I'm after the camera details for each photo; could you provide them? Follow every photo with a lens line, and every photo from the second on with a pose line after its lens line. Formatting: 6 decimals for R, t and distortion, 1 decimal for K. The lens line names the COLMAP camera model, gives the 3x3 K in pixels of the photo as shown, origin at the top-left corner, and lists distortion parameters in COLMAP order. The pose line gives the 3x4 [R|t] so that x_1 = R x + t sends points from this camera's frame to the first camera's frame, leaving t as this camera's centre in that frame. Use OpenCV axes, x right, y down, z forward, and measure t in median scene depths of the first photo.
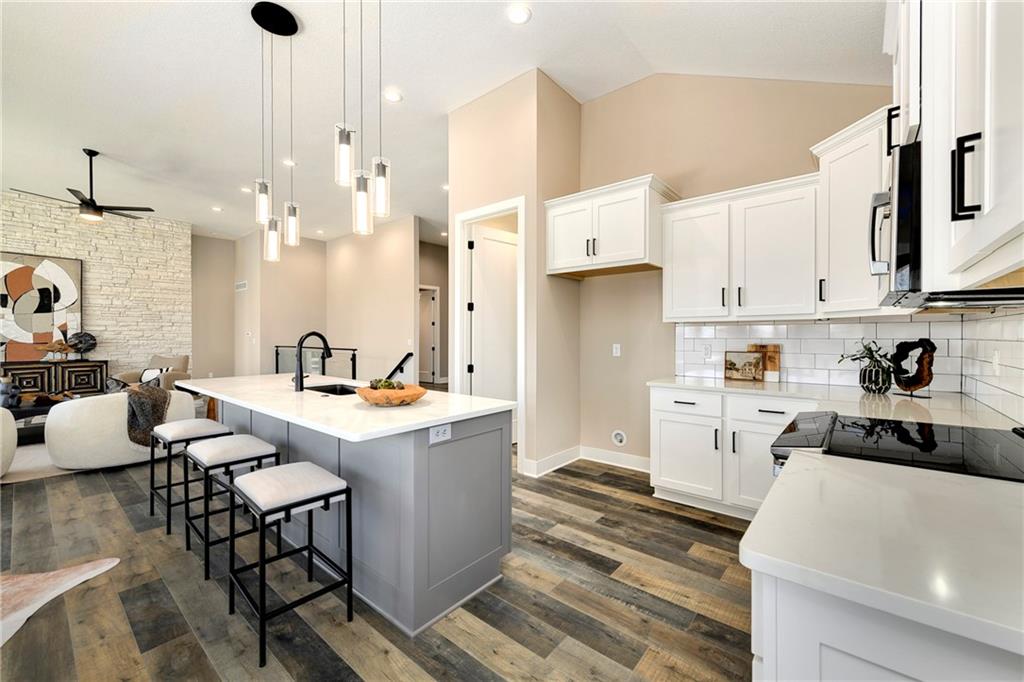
lens RADIAL K [[416.8, 0, 517.9], [0, 416.8, 334.3], [0, 0, 1]] dist [0.001977, 0.000056]
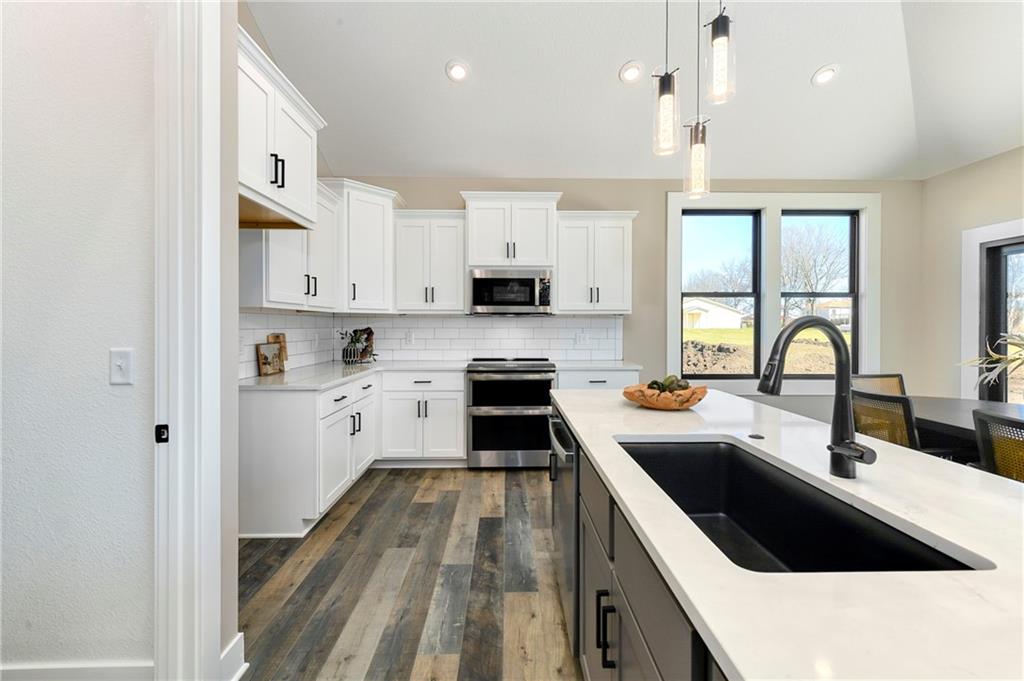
lens RADIAL K [[416.8, 0, 517.9], [0, 416.8, 333.8], [0, 0, 1]] dist [0.001977, 0.000056]
pose [[-0.666196, -0.014329, 0.745639, -0.585370], [-0.005515, 0.999883, 0.014287, 0.006802], [-0.745756, 0.005406, -0.666197, 1.429025]]
